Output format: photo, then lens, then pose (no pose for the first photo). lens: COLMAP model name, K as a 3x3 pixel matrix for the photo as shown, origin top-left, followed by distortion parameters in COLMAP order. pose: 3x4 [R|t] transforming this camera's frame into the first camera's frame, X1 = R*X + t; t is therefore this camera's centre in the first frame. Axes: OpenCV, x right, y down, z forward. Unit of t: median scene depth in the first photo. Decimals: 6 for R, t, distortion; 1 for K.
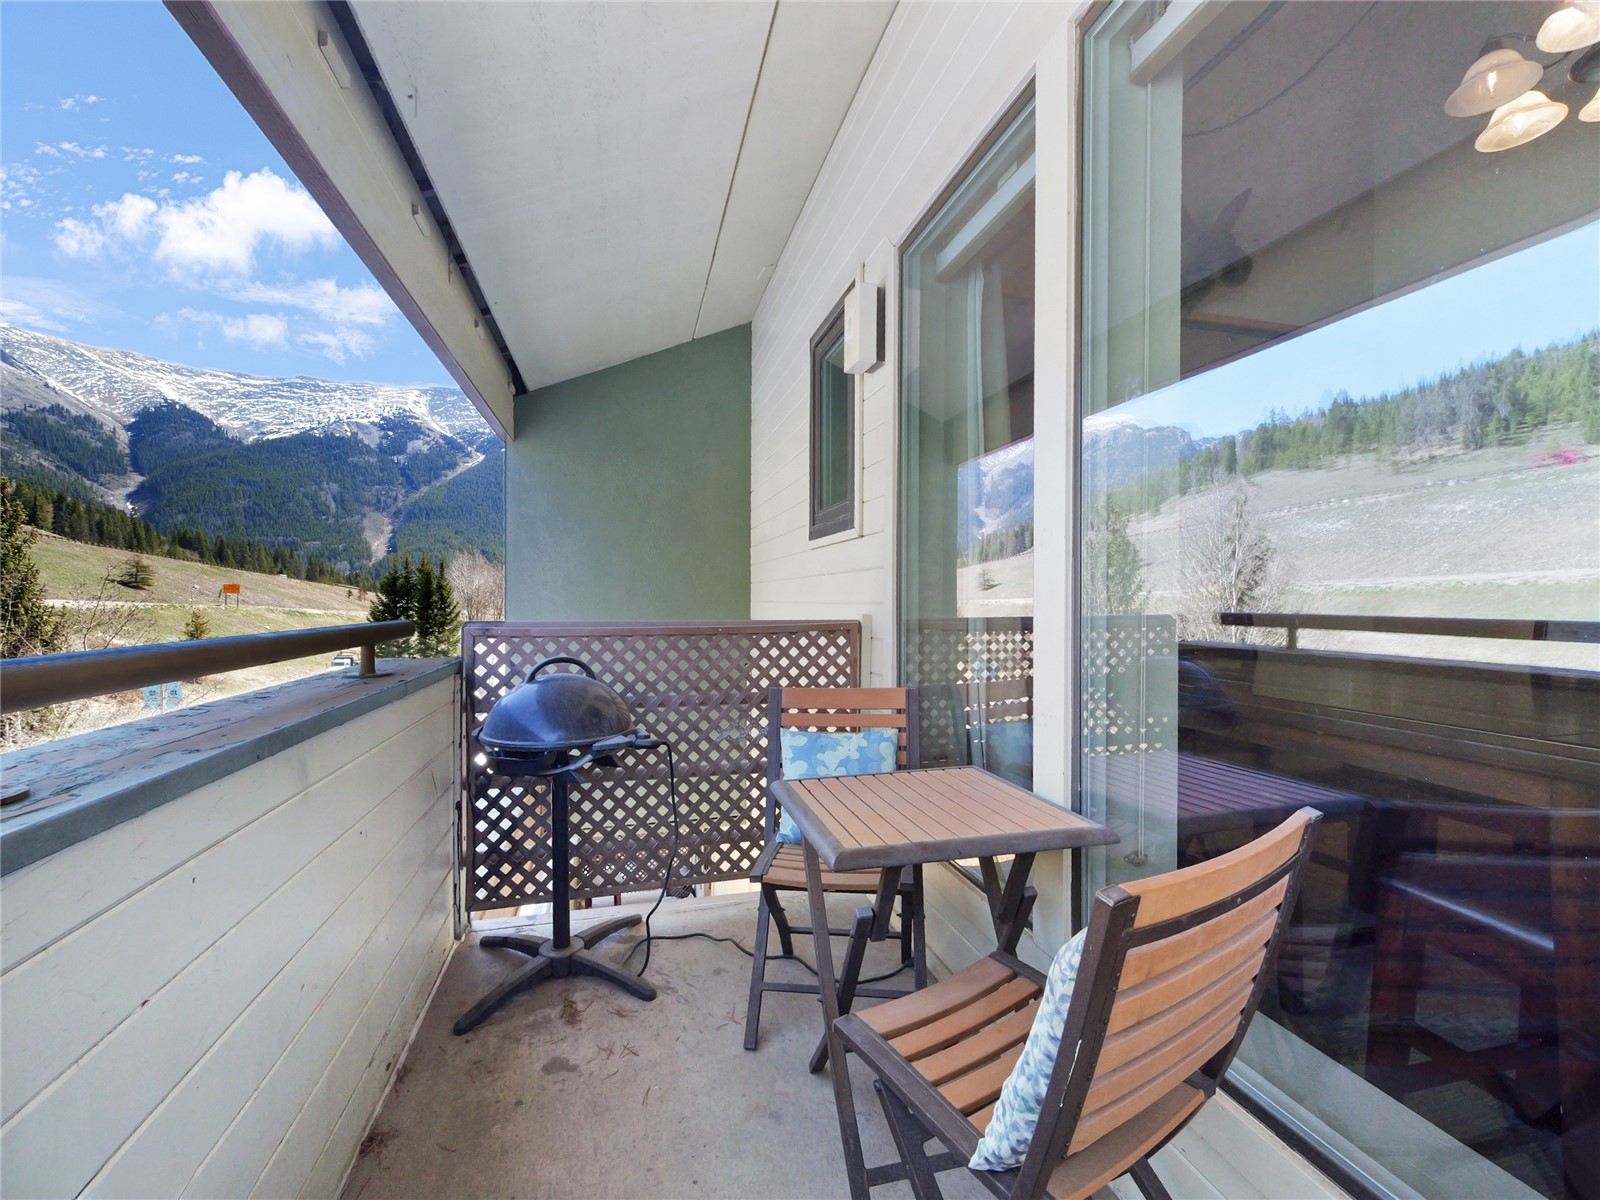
lens RADIAL K [[717.8, 0, 814.0], [0, 717.8, 620.2], [0, 0, 1]] dist [-0.002715, -0.000082]
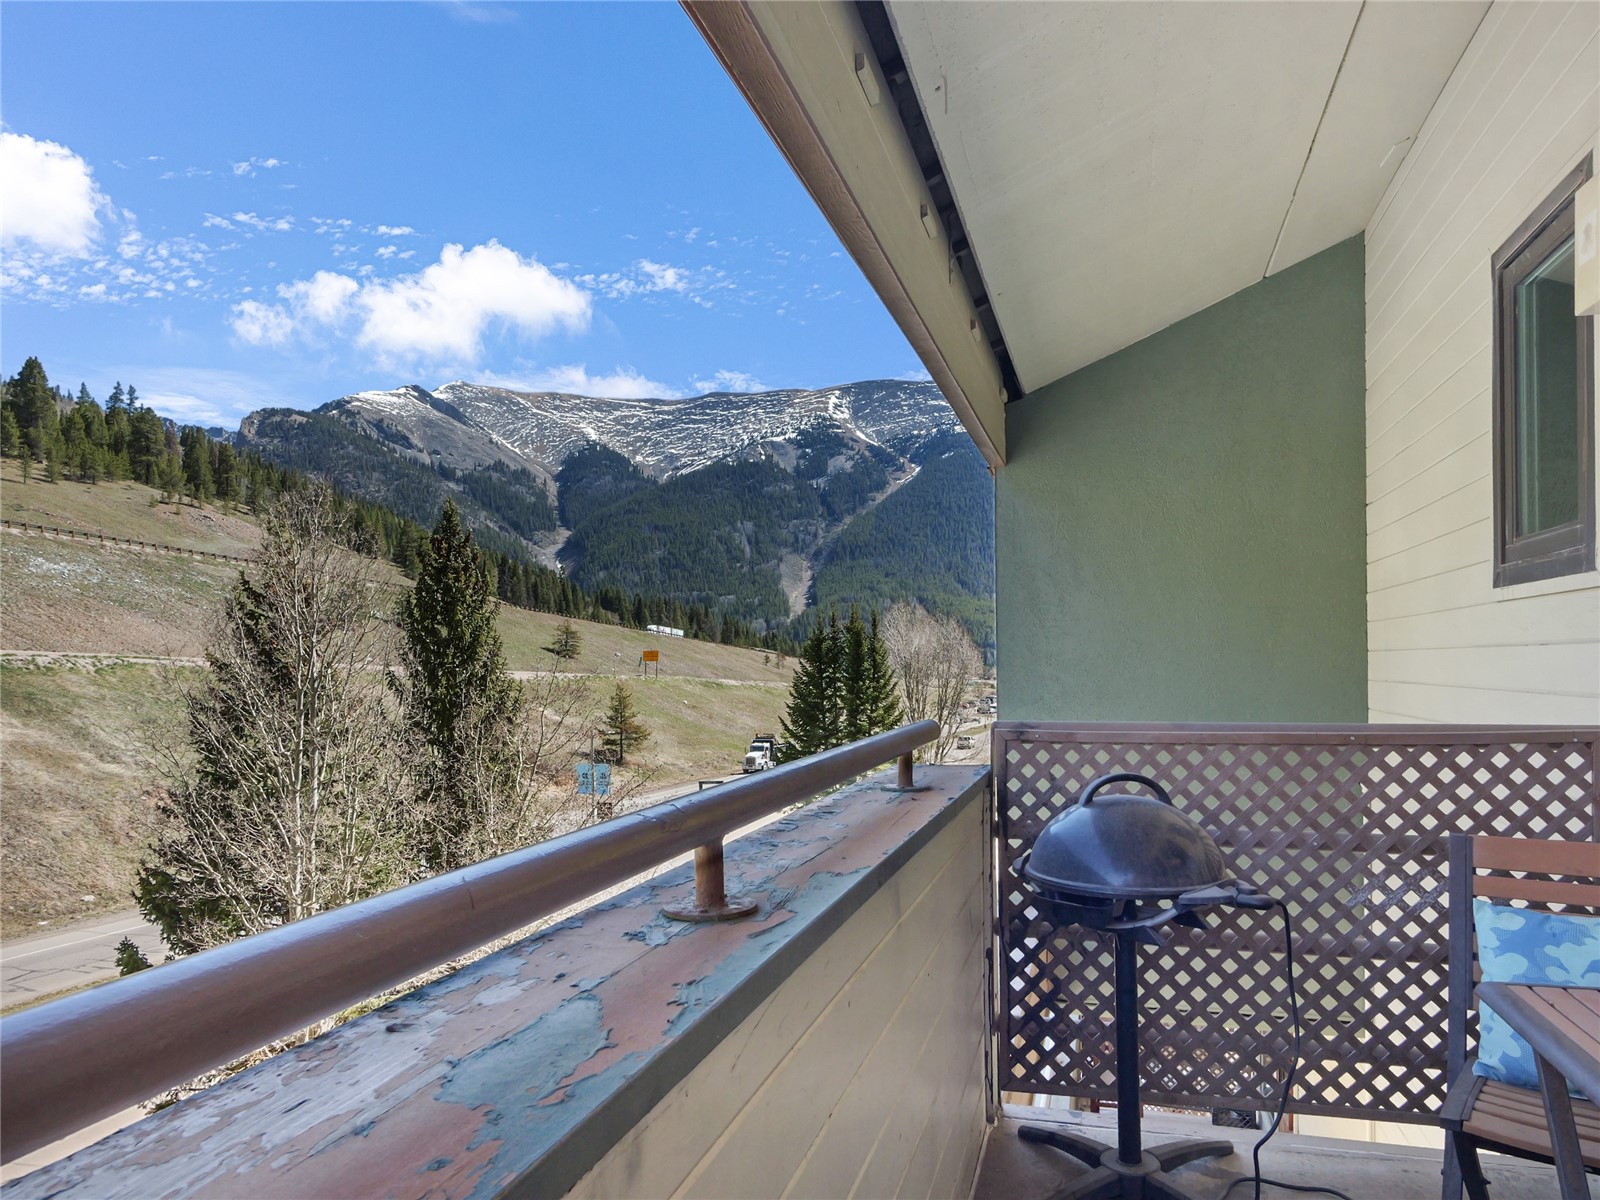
lens RADIAL K [[1079.0, 0, 792.1], [0, 1079.0, 677.0], [0, 0, 1]] dist [0.000747, 0.001708]
pose [[0.853263, -0.005141, -0.521456, -0.052633], [-0.002667, 0.999895, -0.014222, -0.028405], [0.521475, 0.013526, 0.853159, -0.129153]]
